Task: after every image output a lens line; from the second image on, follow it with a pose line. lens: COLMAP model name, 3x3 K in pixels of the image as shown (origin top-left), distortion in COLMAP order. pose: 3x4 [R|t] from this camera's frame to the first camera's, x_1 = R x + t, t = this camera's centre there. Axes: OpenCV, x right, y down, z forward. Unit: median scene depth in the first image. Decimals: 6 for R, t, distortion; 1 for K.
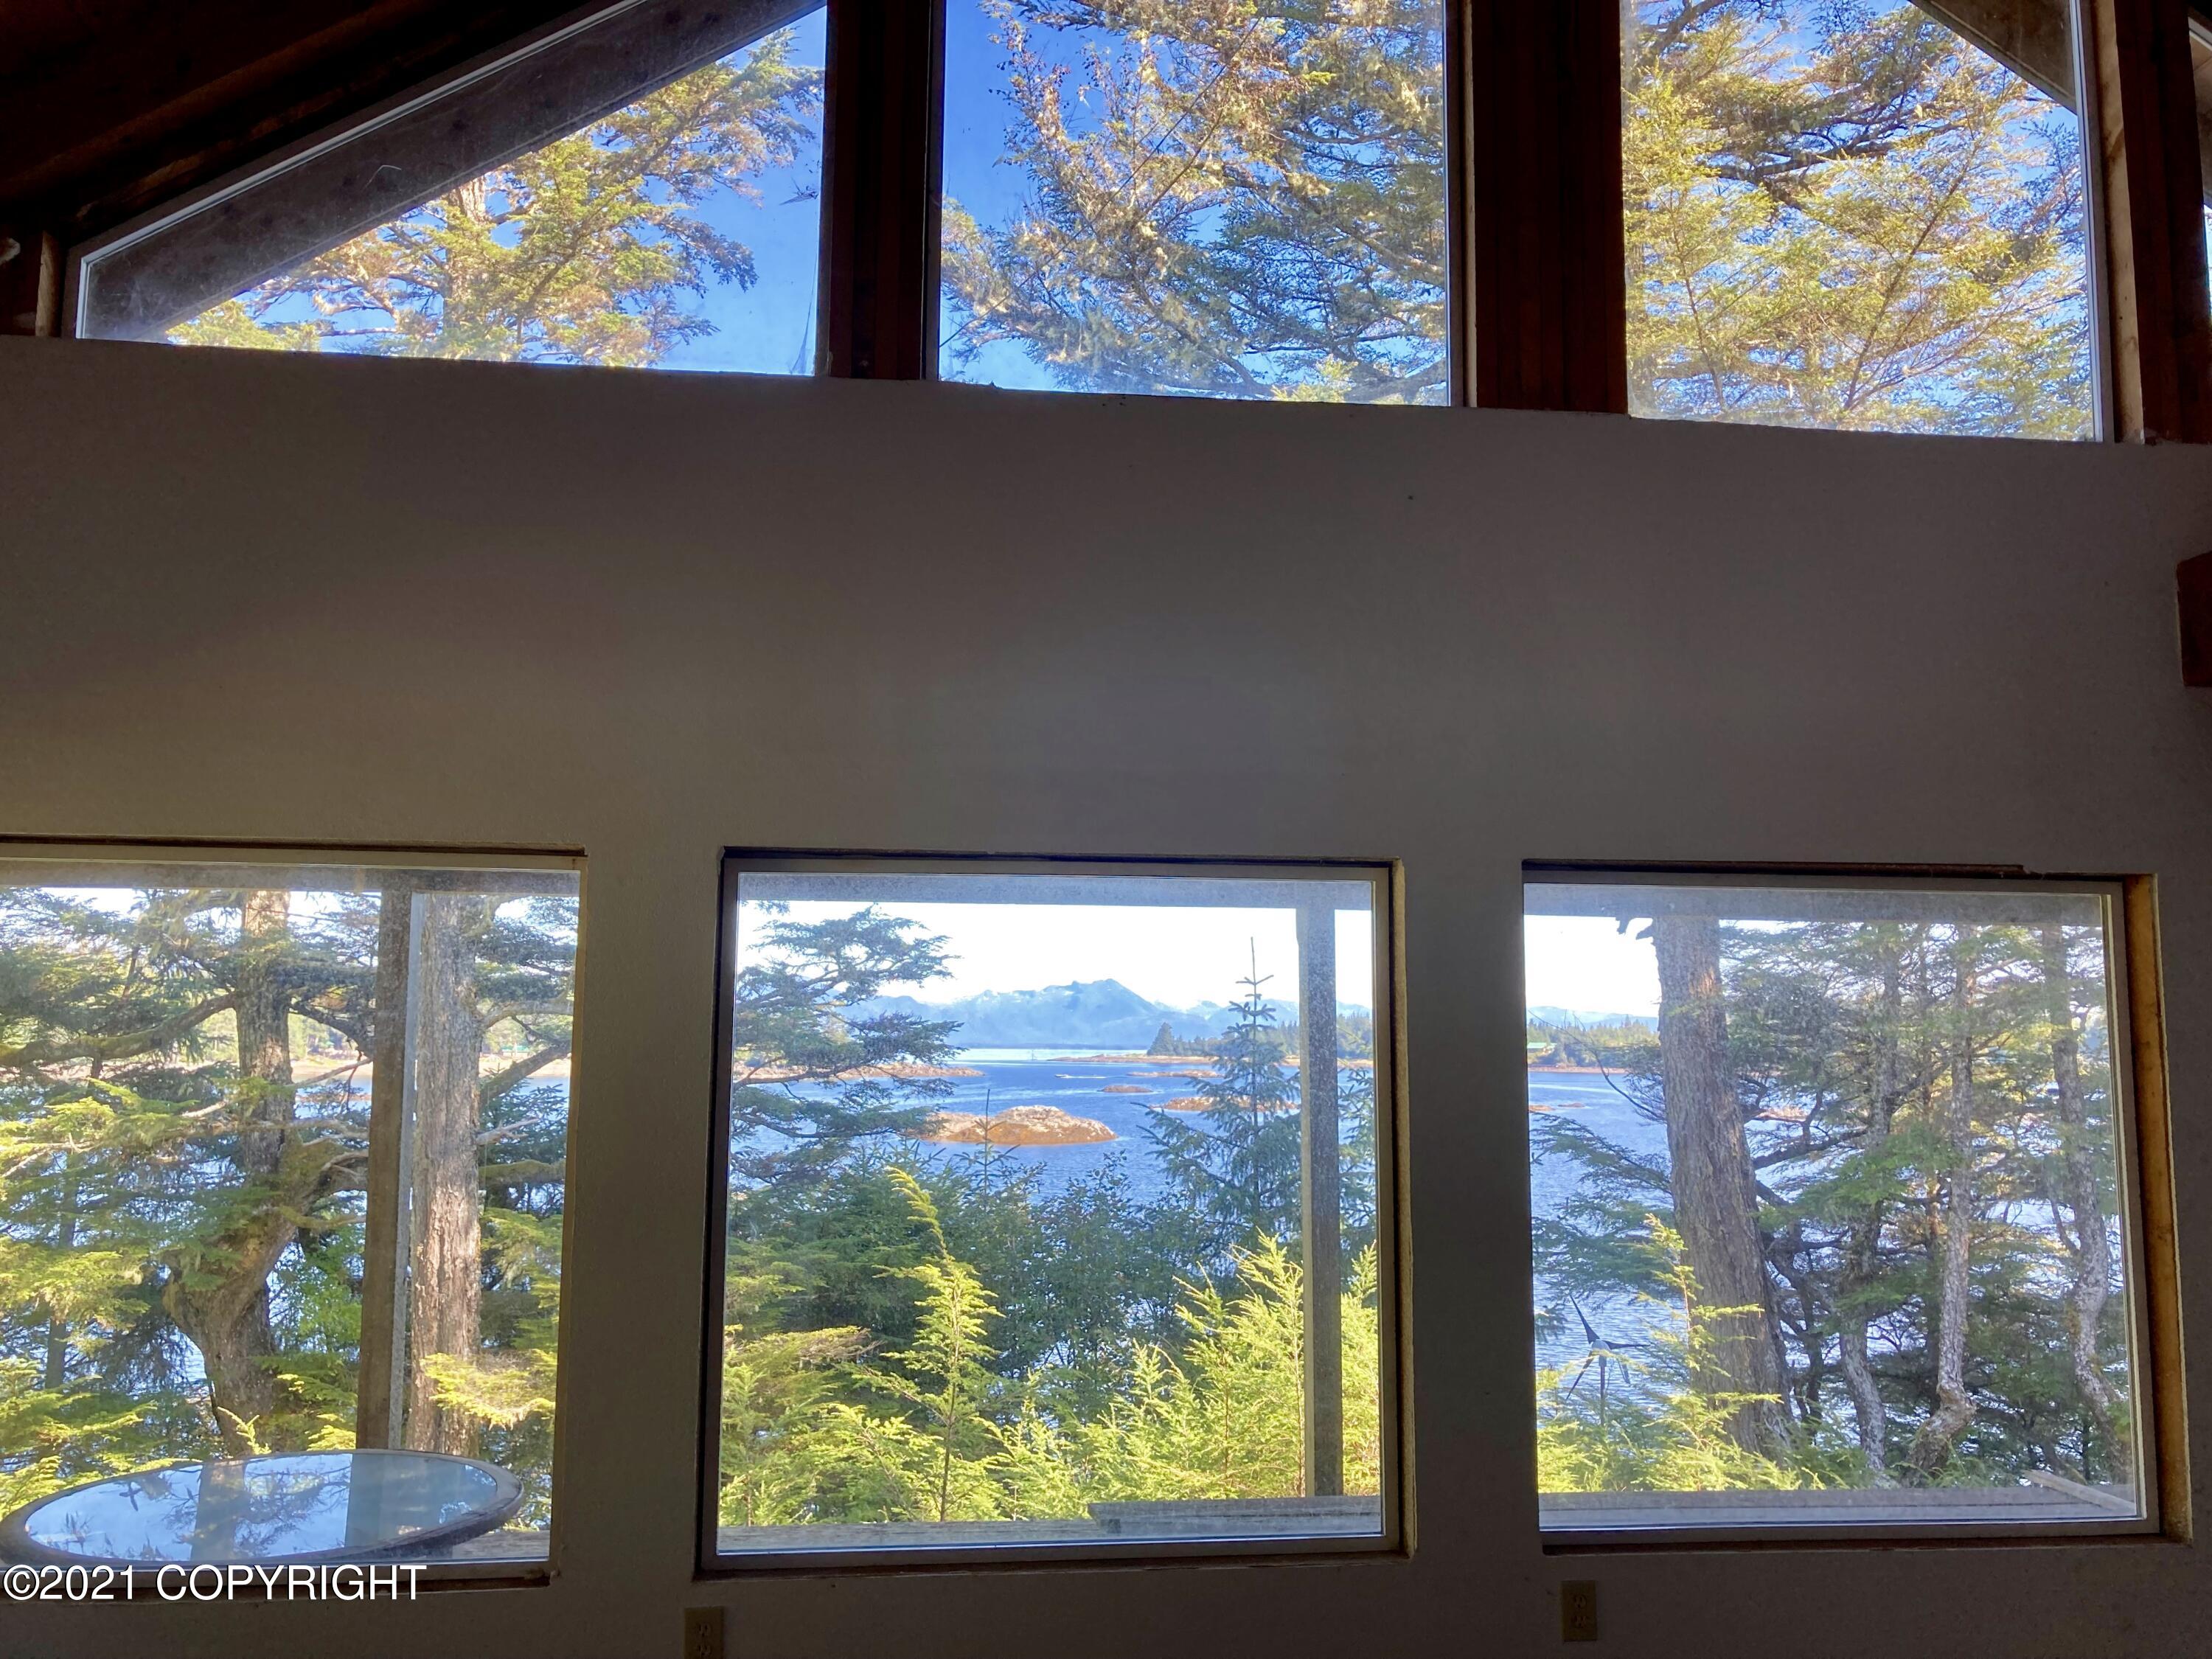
lens RADIAL K [[1800.2, 0, 1101.5], [0, 1800.2, 831.8], [0, 0, 1]] dist [0.040446, -0.056970]
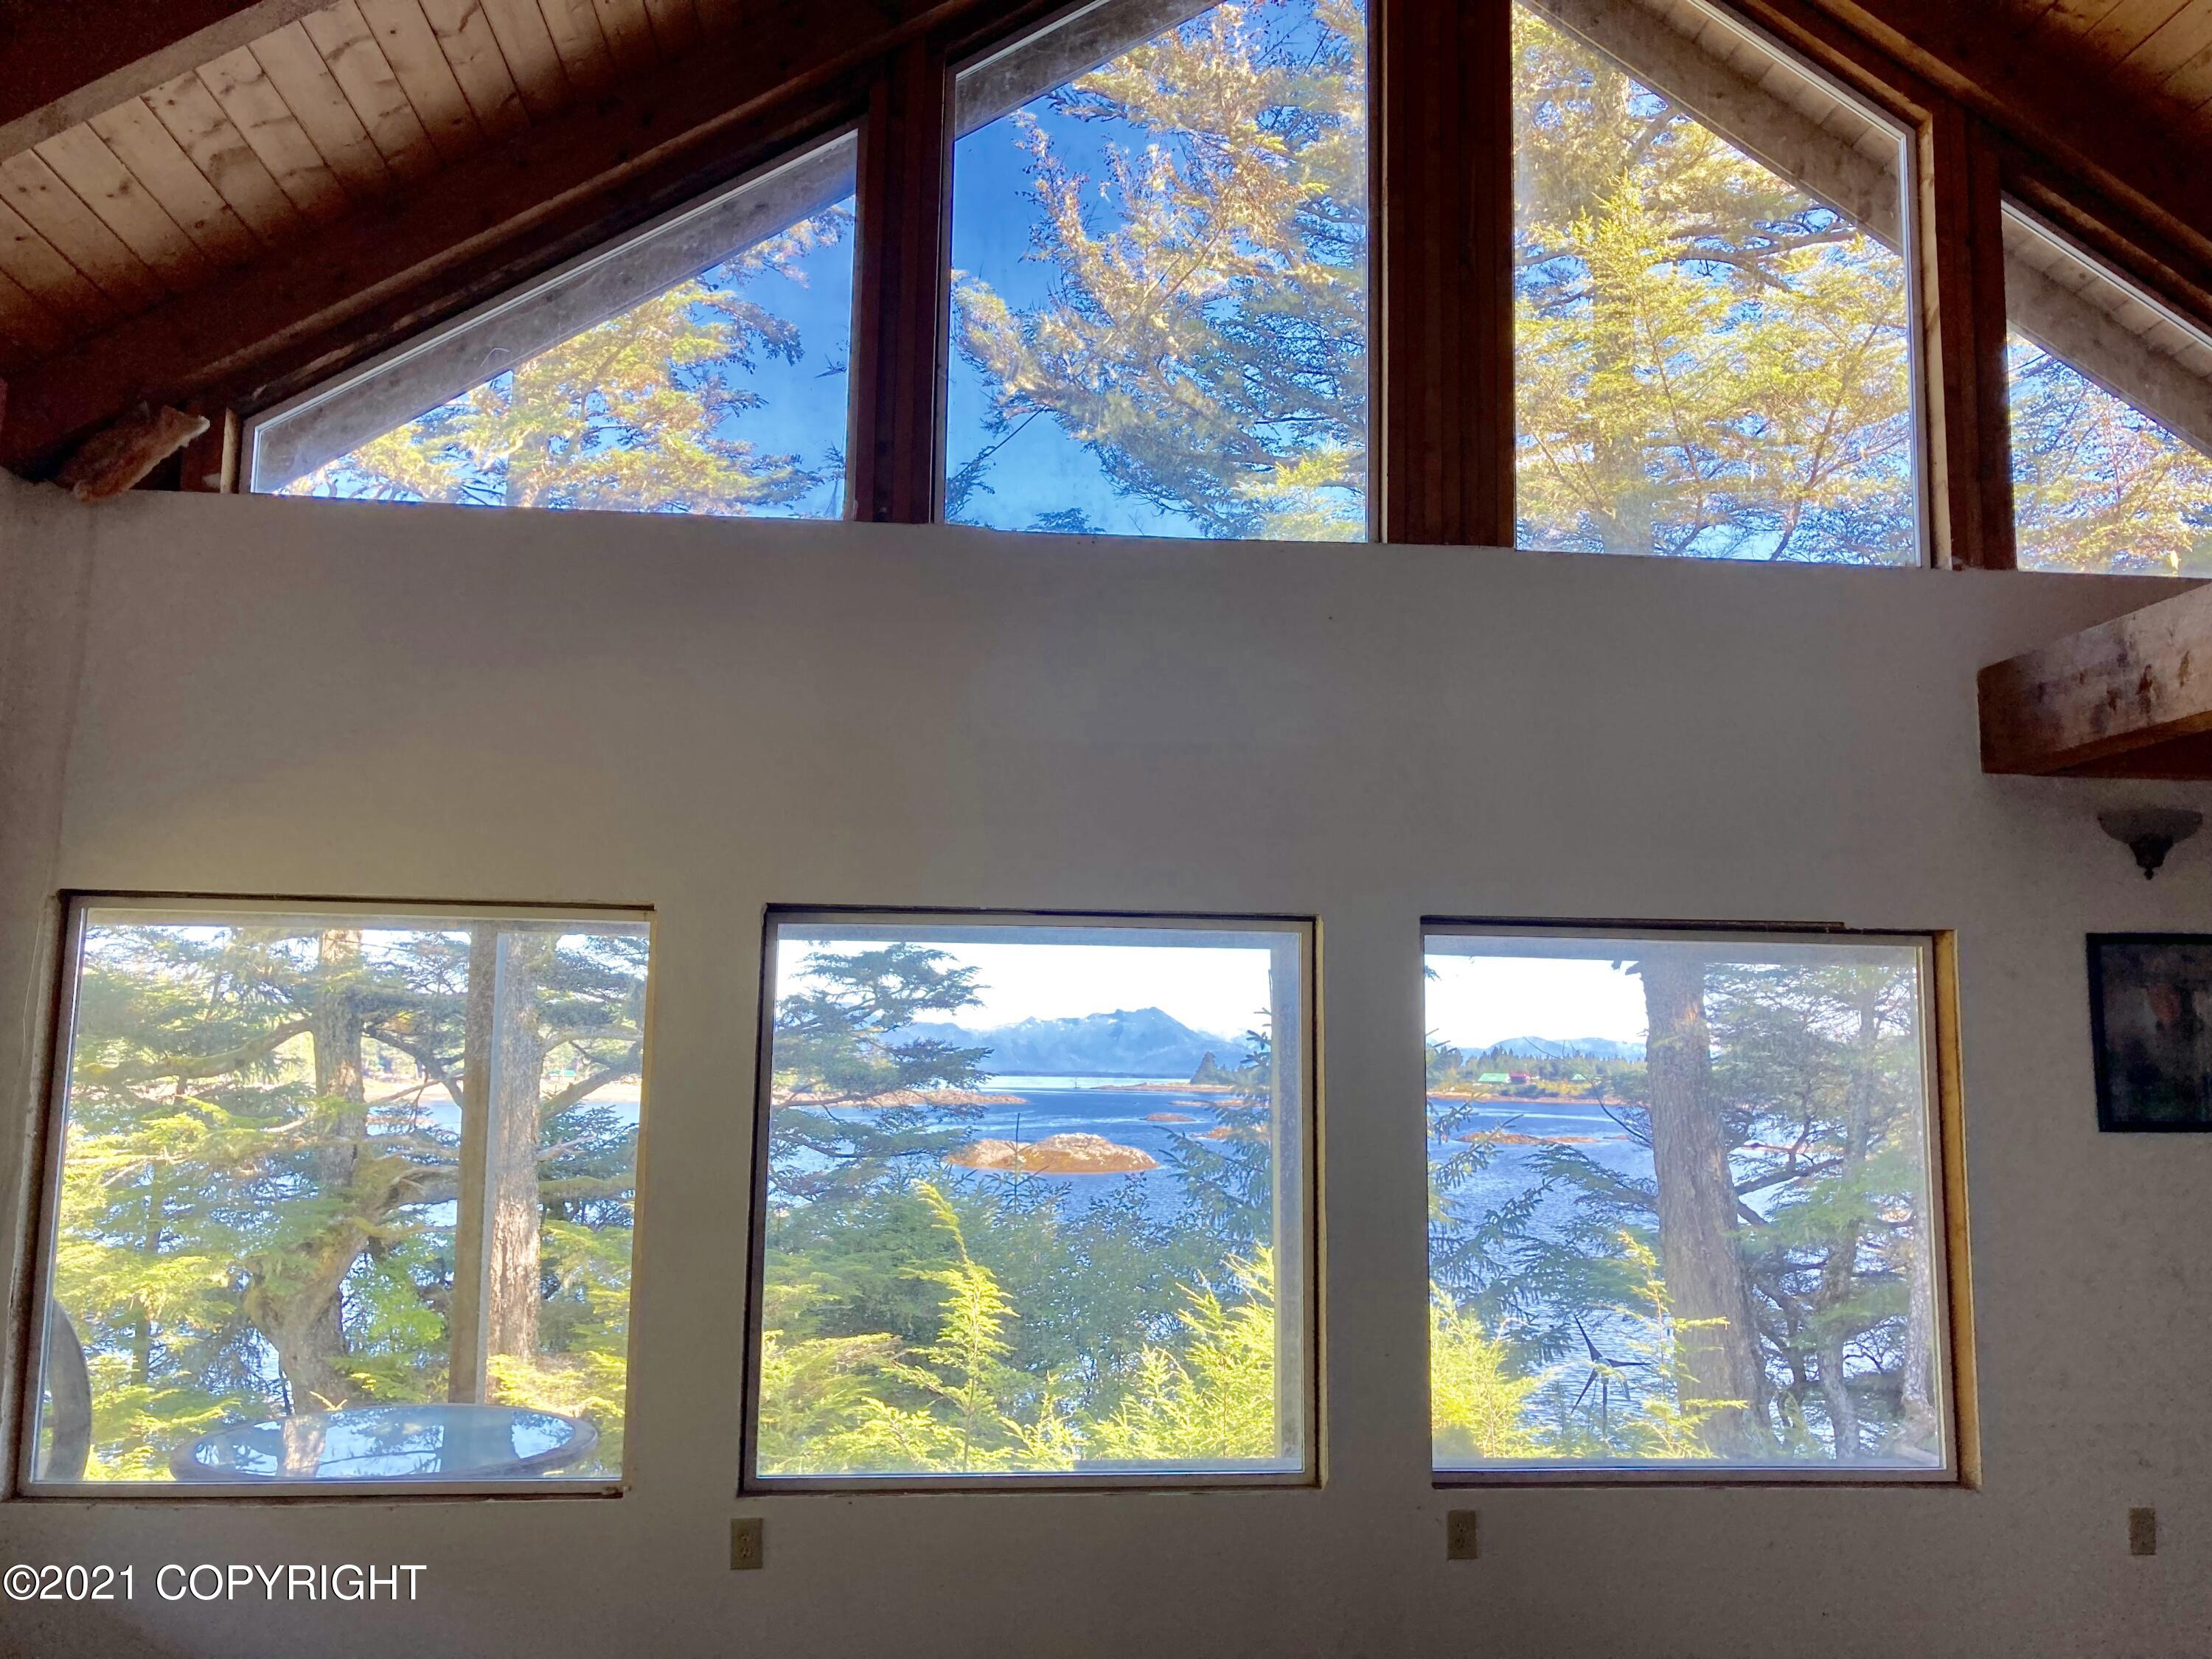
lens RADIAL K [[1800.2, 0, 1108.5], [0, 1800.2, 840.8], [0, 0, 1]] dist [0.040446, -0.056970]
pose [[0.999774, 0.004307, -0.020794, 0.015063], [-0.004527, 0.999934, -0.010548, -0.006840], [0.020748, 0.010640, 0.999728, -0.069299]]
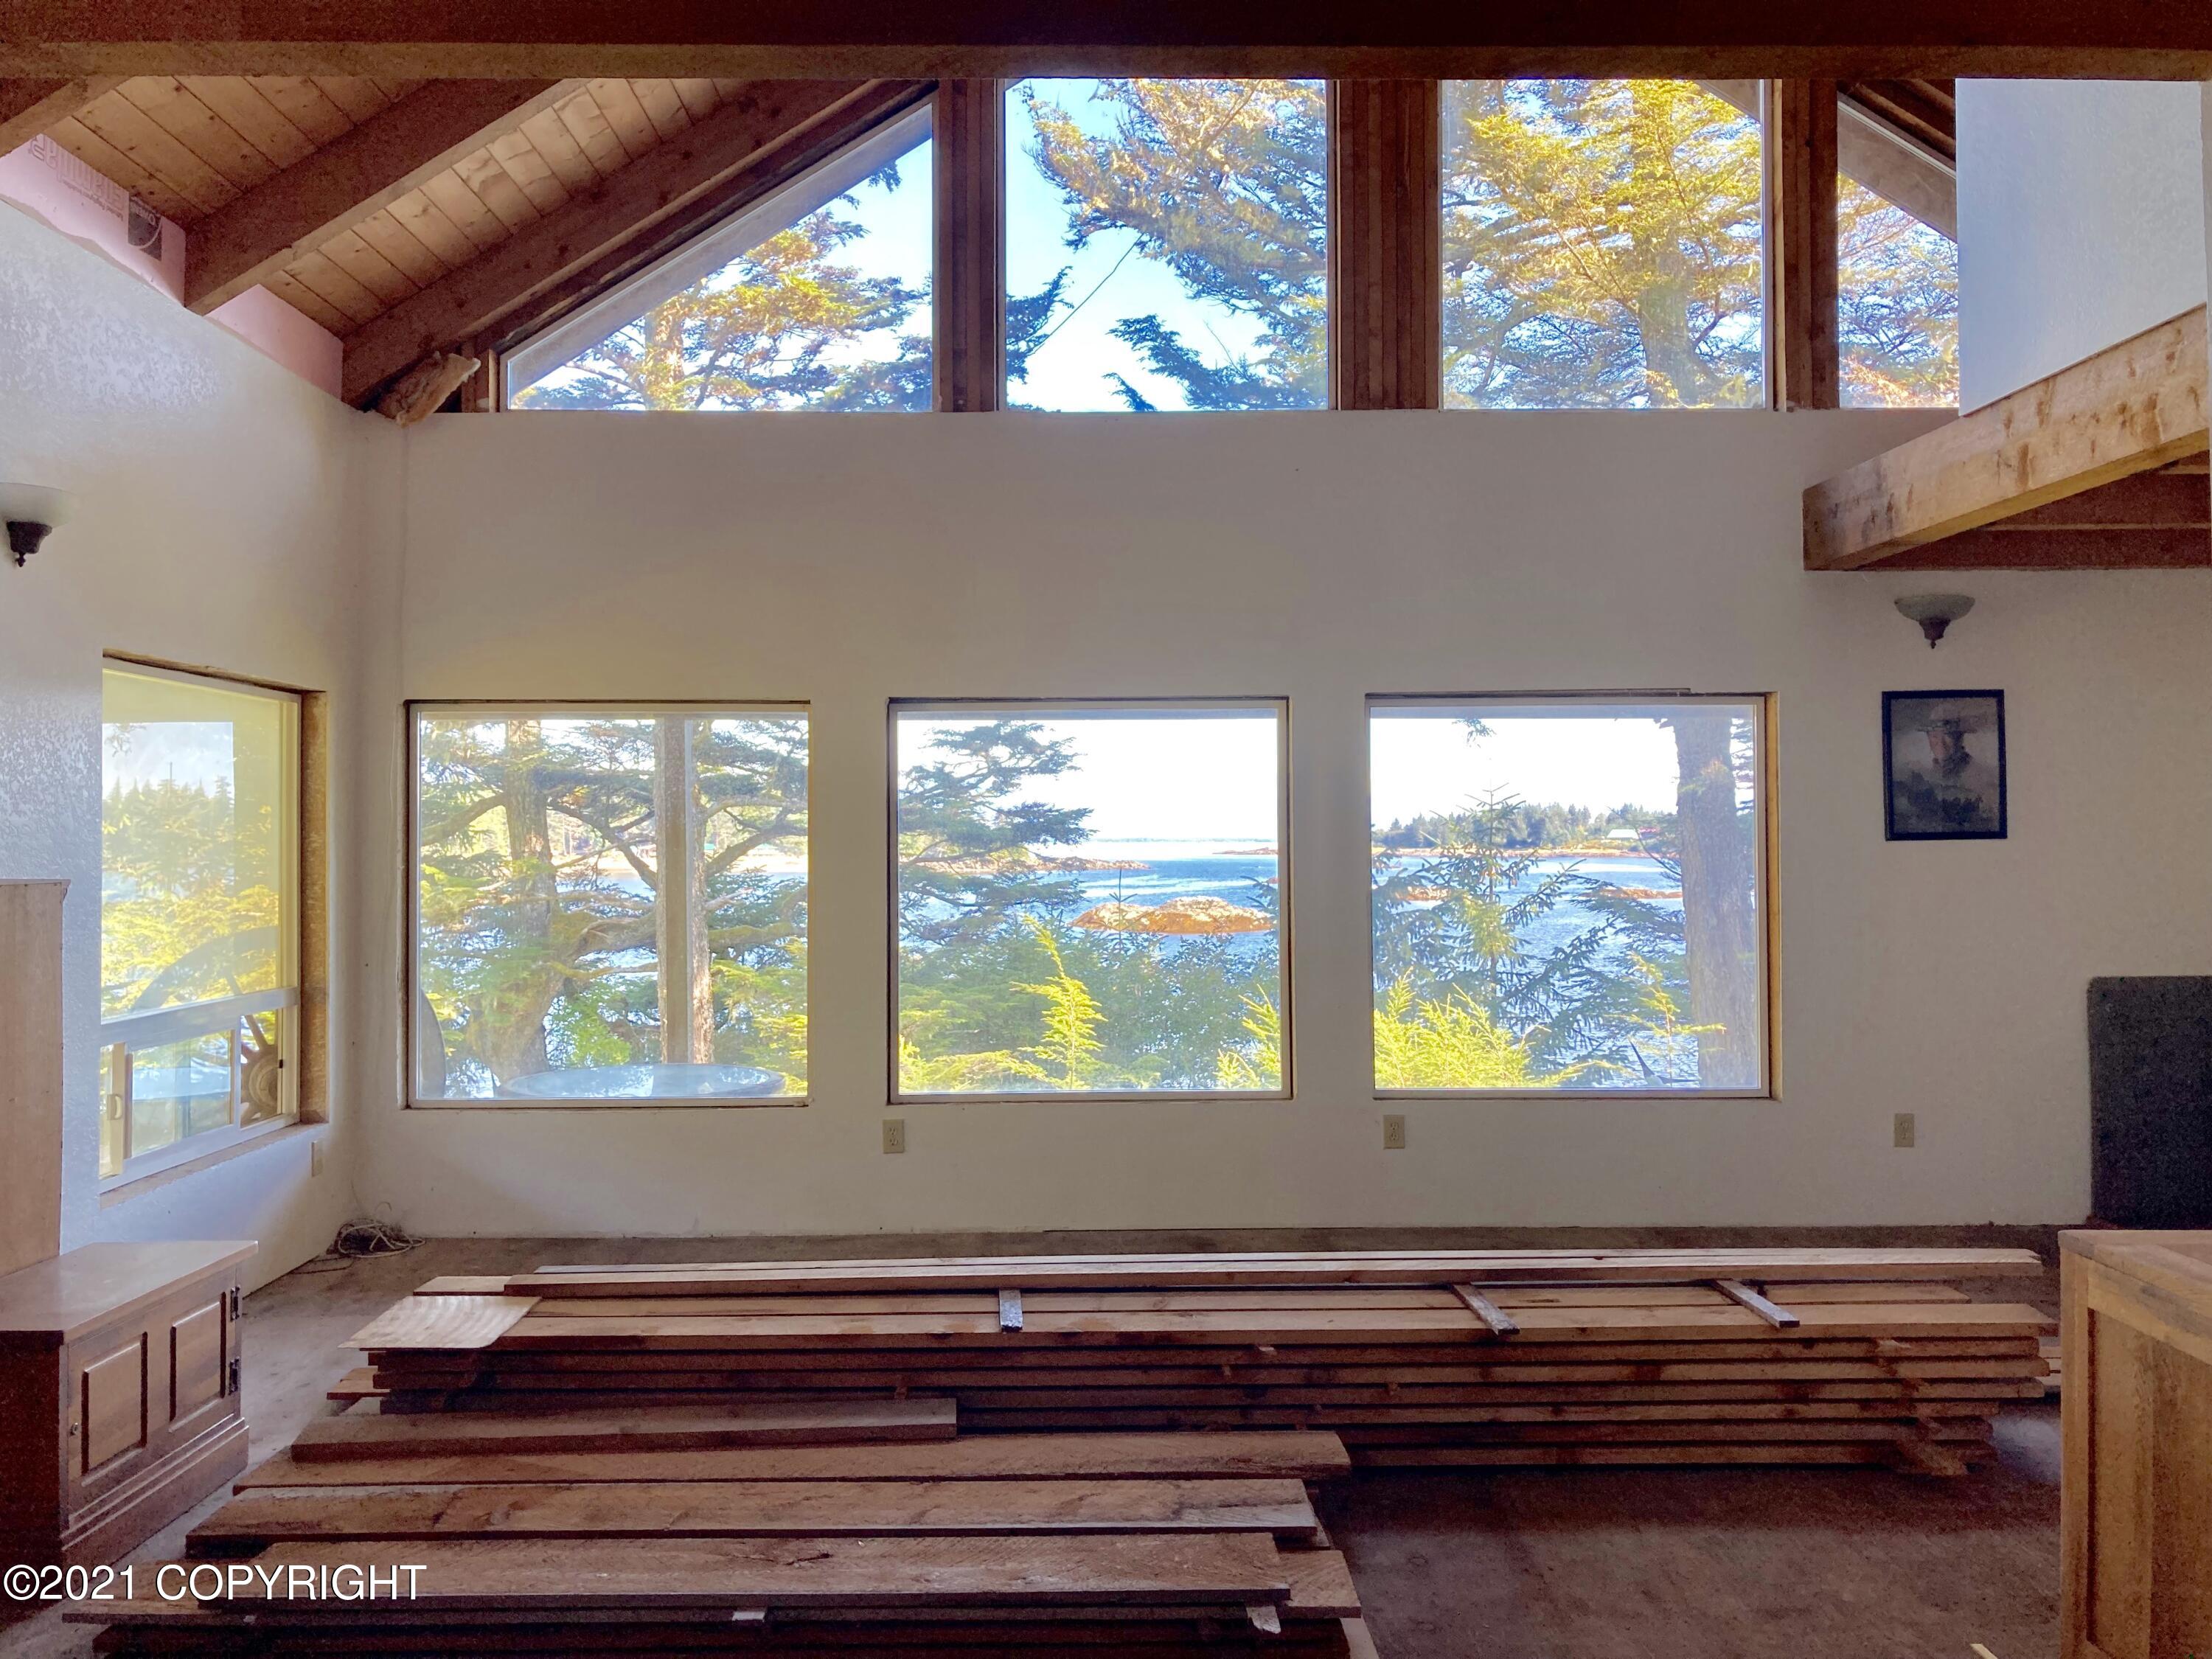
lens RADIAL K [[1800.2, 0, 1083.4], [0, 1800.2, 824.0], [0, 0, 1]] dist [0.040446, -0.056970]
pose [[0.994654, -0.013356, -0.102399, 0.045468], [0.024511, 0.993798, 0.108469, -0.016002], [0.100315, -0.110399, 0.988812, -0.209981]]
